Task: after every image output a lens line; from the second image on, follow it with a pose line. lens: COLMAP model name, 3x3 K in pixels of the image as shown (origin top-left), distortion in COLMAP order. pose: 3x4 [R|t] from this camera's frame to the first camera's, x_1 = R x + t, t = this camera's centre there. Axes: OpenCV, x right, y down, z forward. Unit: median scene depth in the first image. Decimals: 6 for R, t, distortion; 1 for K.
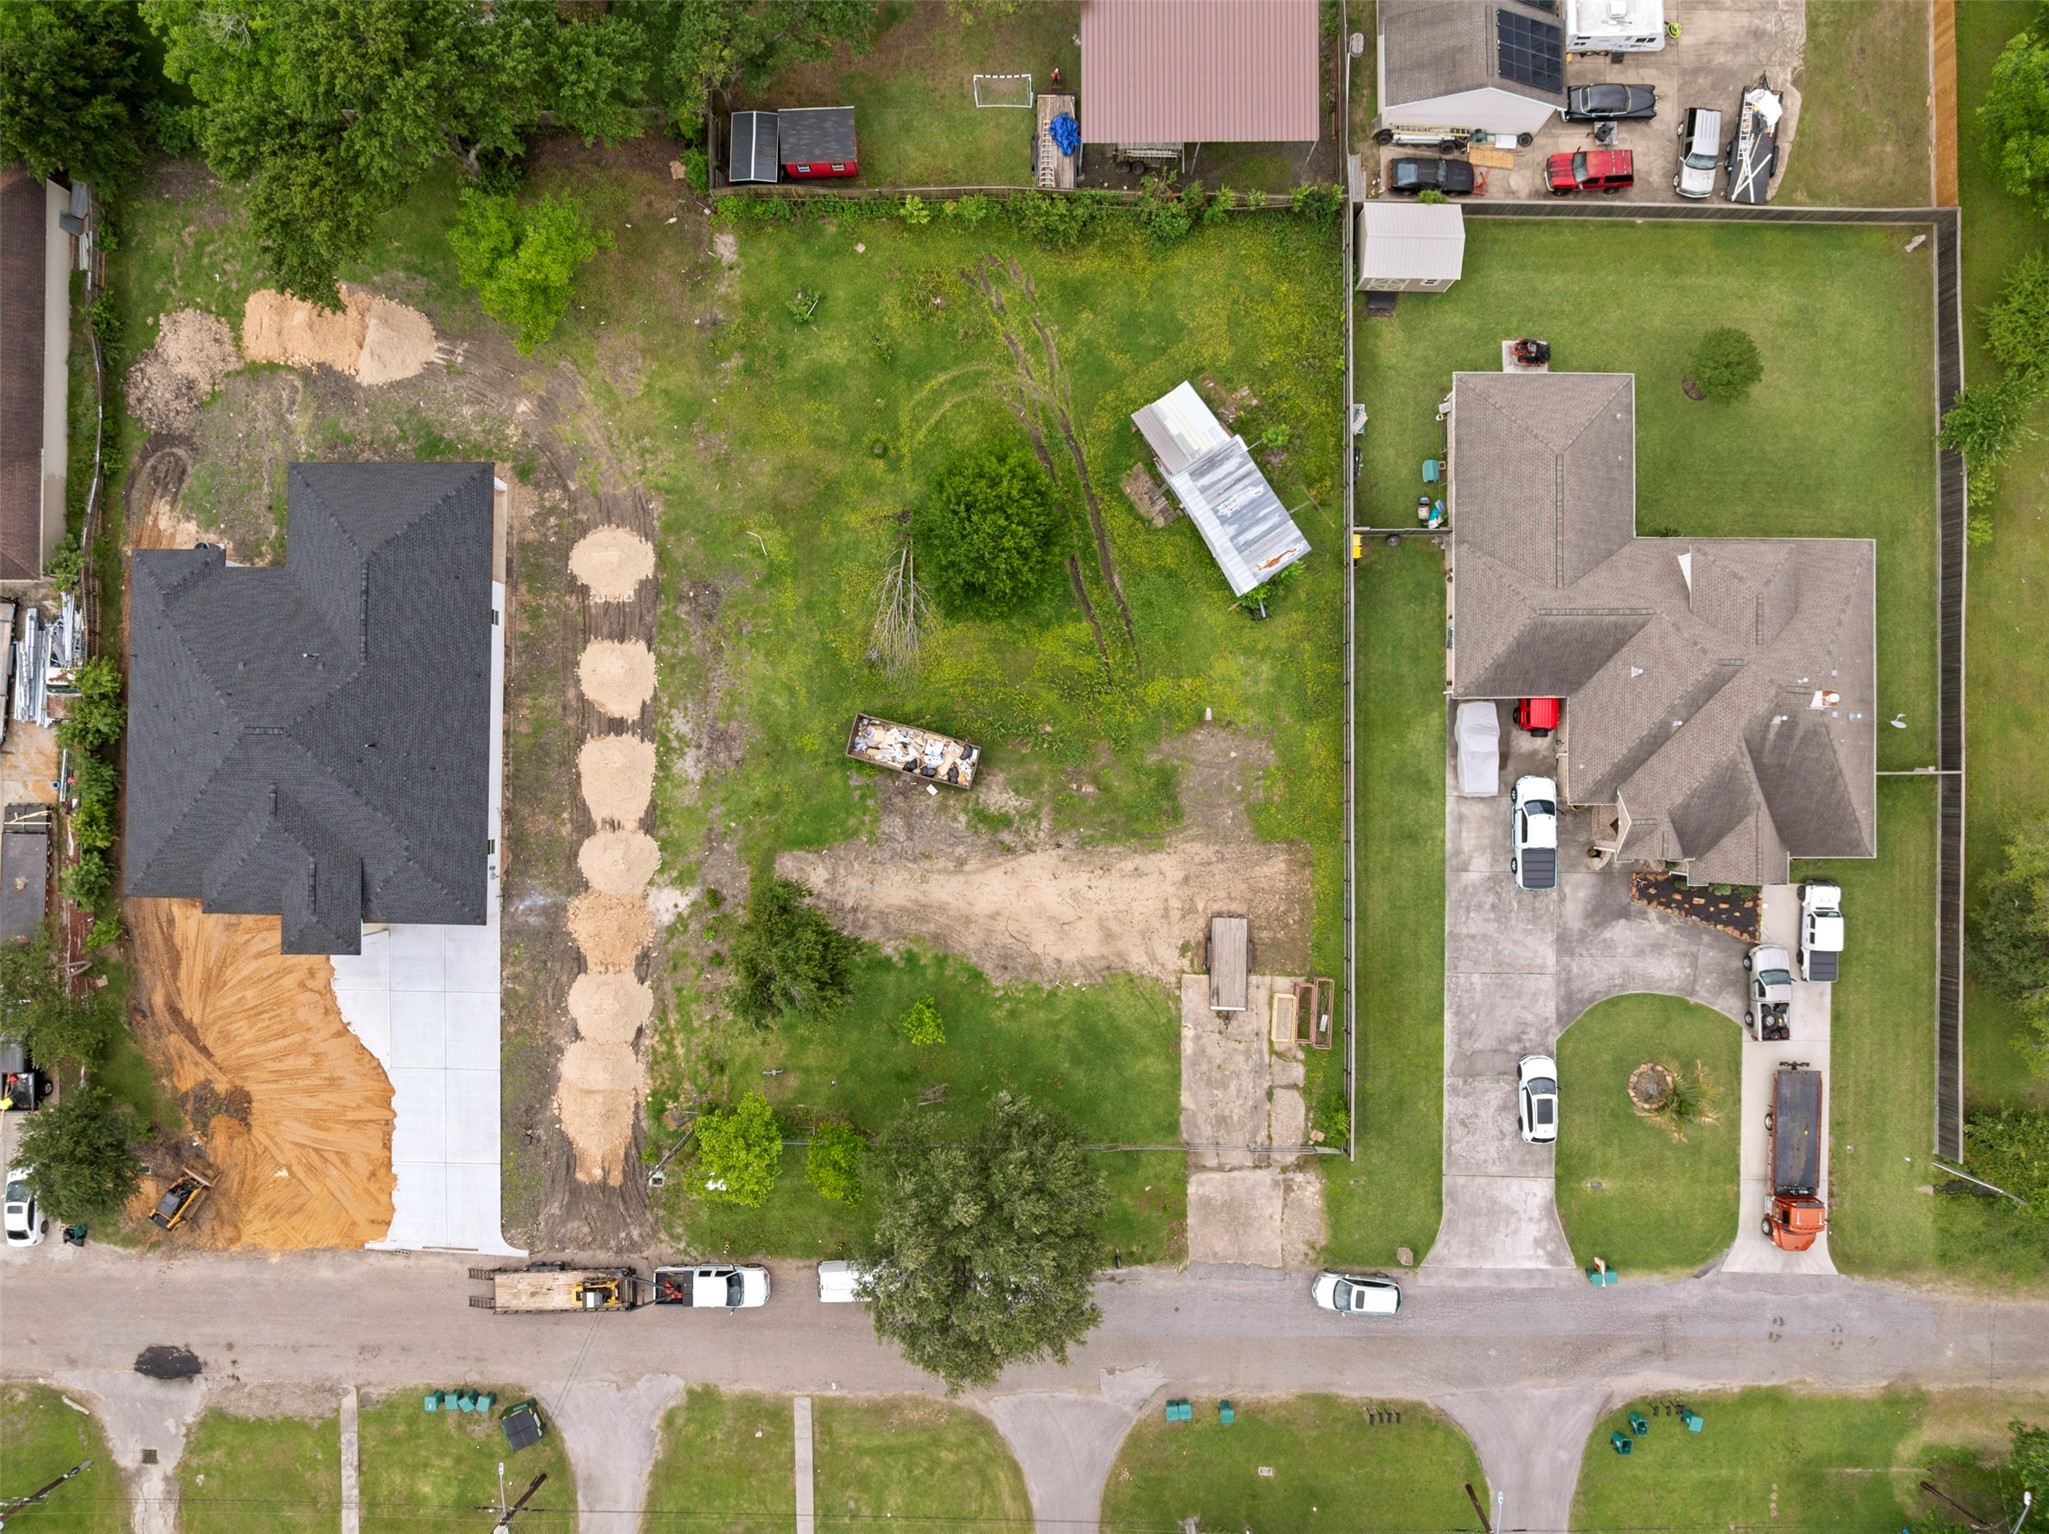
lens RADIAL K [[1443.2, 0, 1017.8], [0, 1443.2, 750.9], [0, 0, 1]] dist [-0.045390, 0.011488]
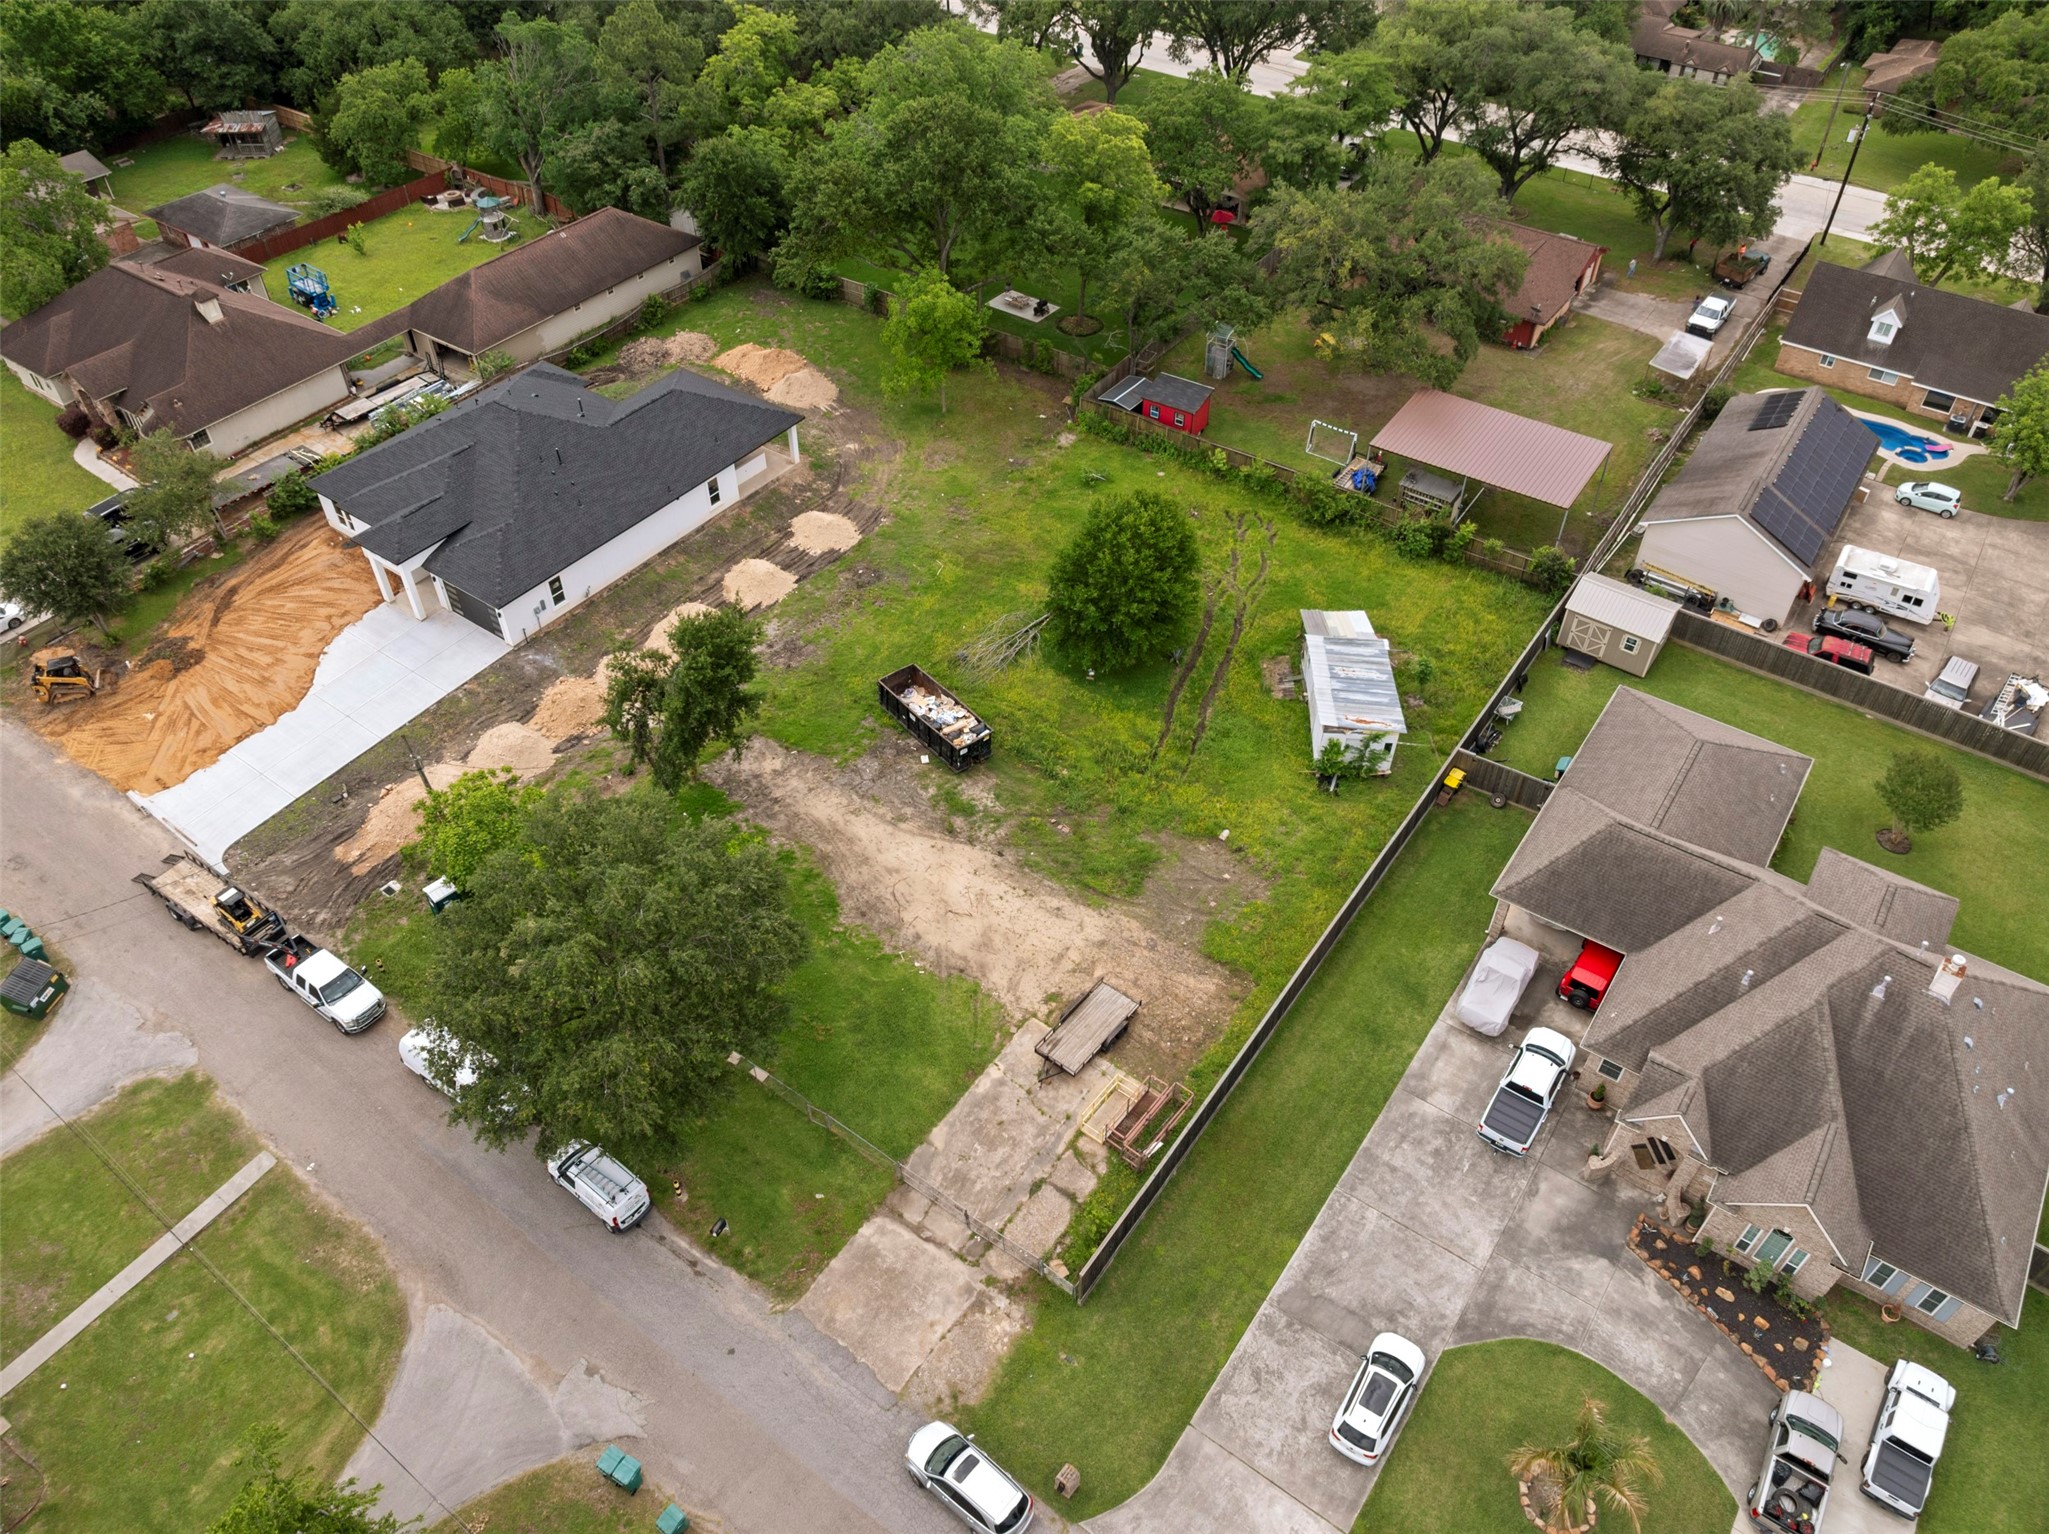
lens RADIAL K [[1443.2, 0, 1019.9], [0, 1443.2, 753.8], [0, 0, 1]] dist [-0.045390, 0.011488]
pose [[0.816881, 0.400069, -0.415512, 0.378605], [-0.576803, 0.569131, -0.585994, 0.538590], [0.002043, 0.718356, 0.695673, 0.349699]]
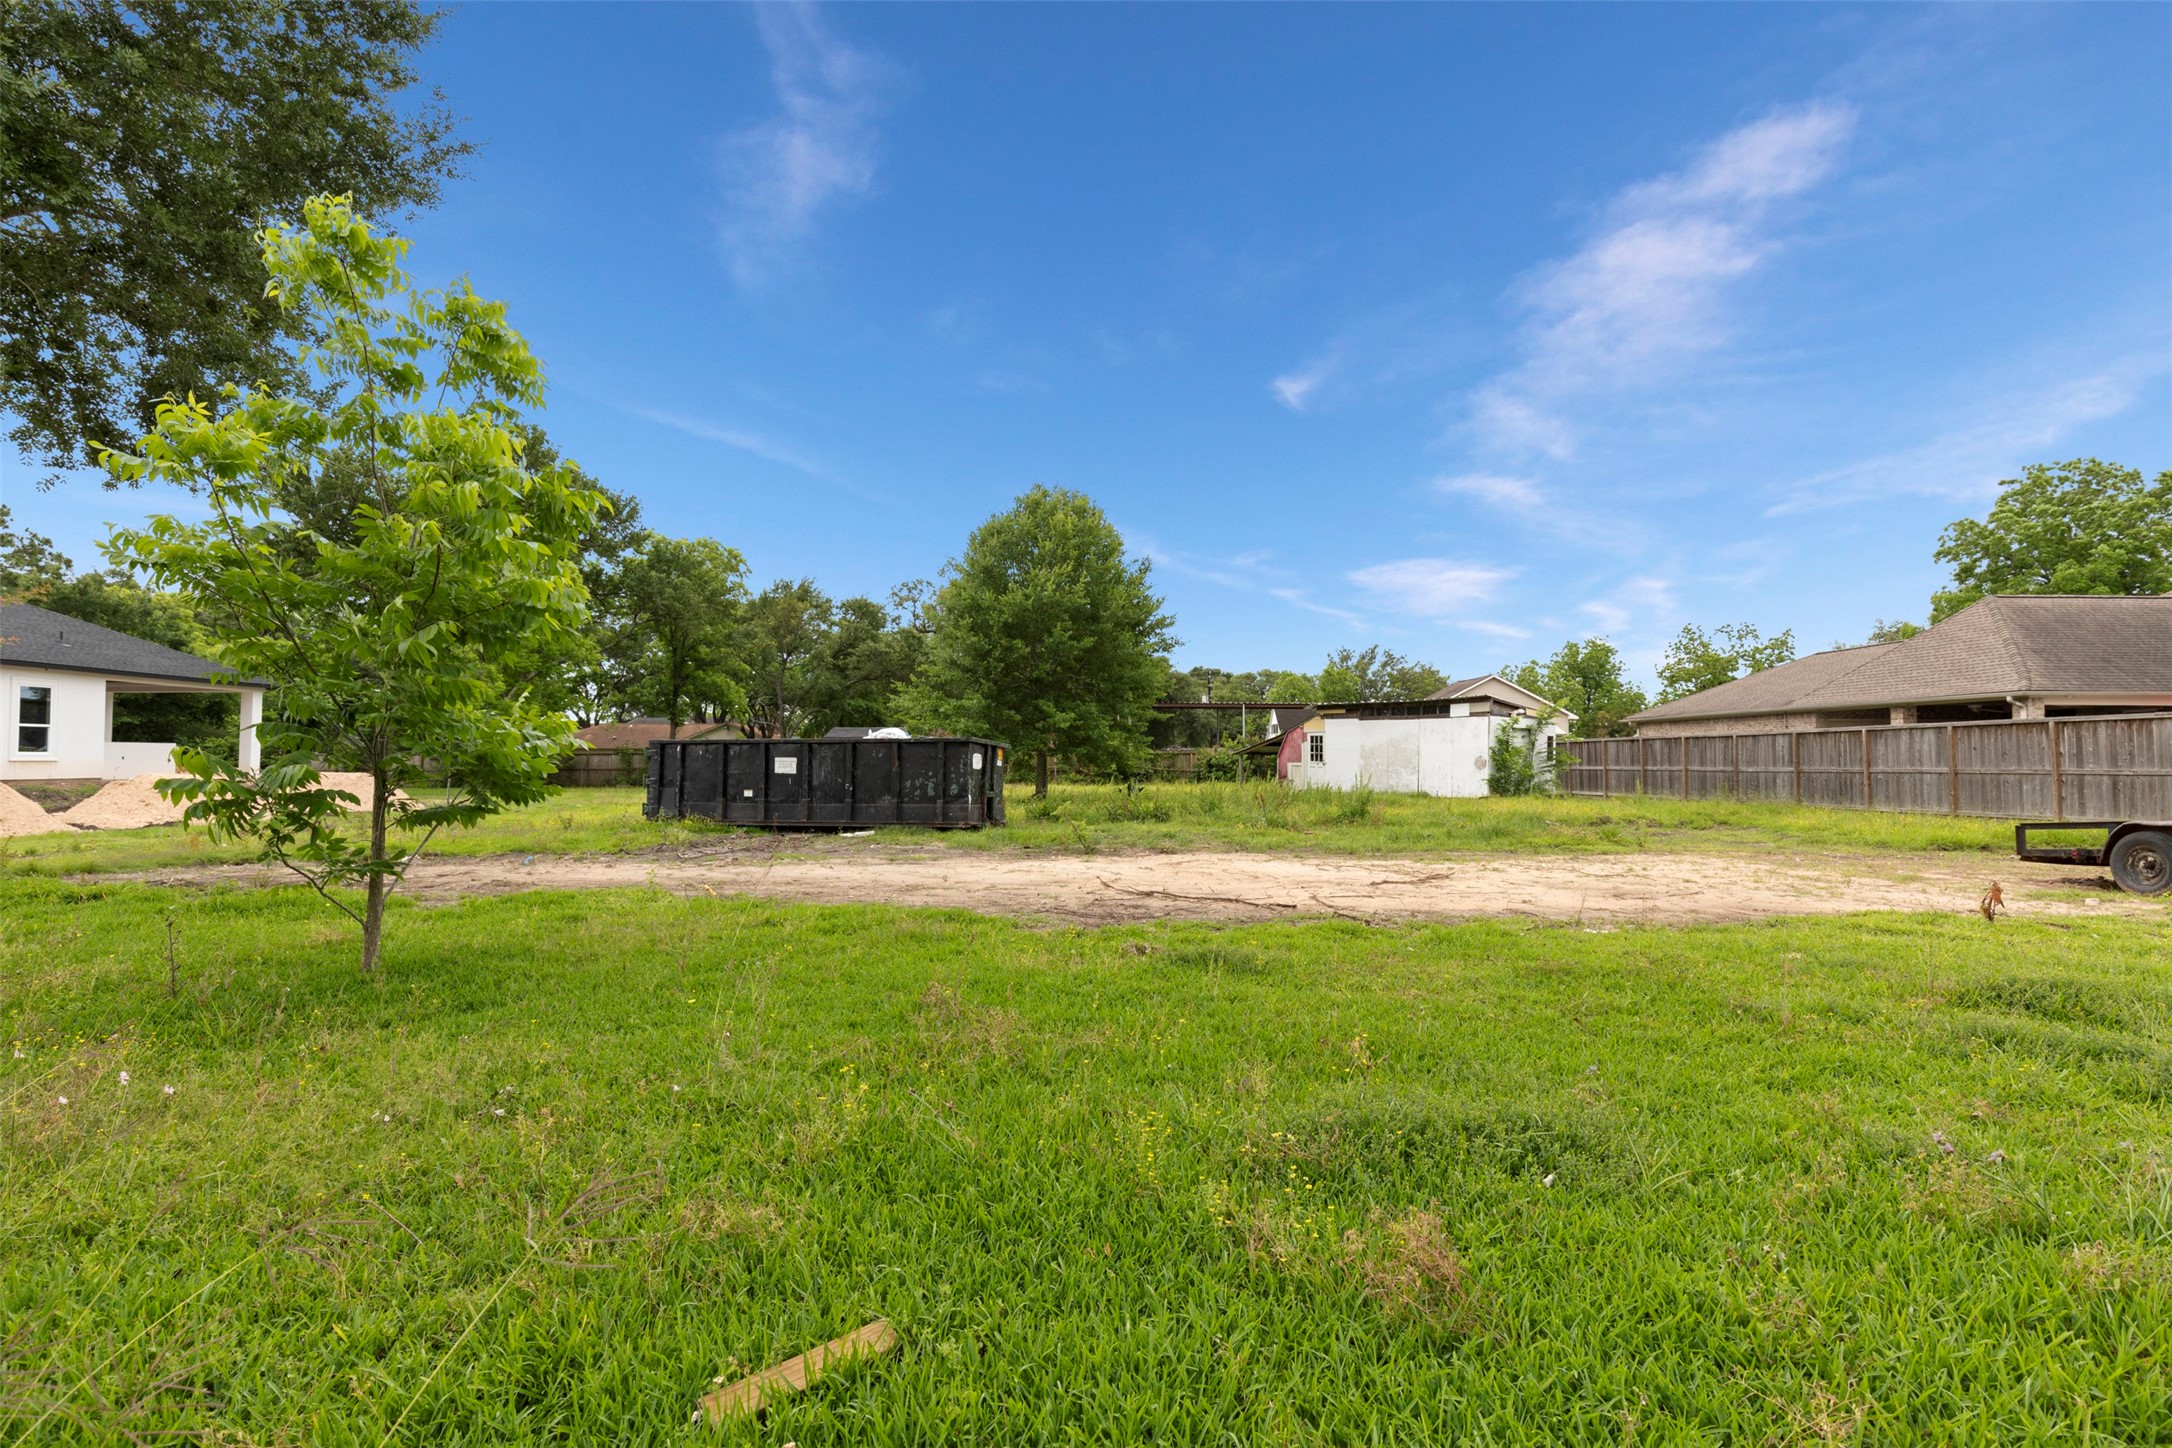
lens RADIAL K [[993.8, 0, 1094.2], [0, 993.8, 731.8], [0, 0, 1]] dist [0.011549, 0.000027]
pose [[0.999232, 0.014332, 0.036480, -0.011295], [0.036862, -0.027337, -0.998946, 0.261838], [-0.013320, 0.999524, -0.027844, 0.985046]]
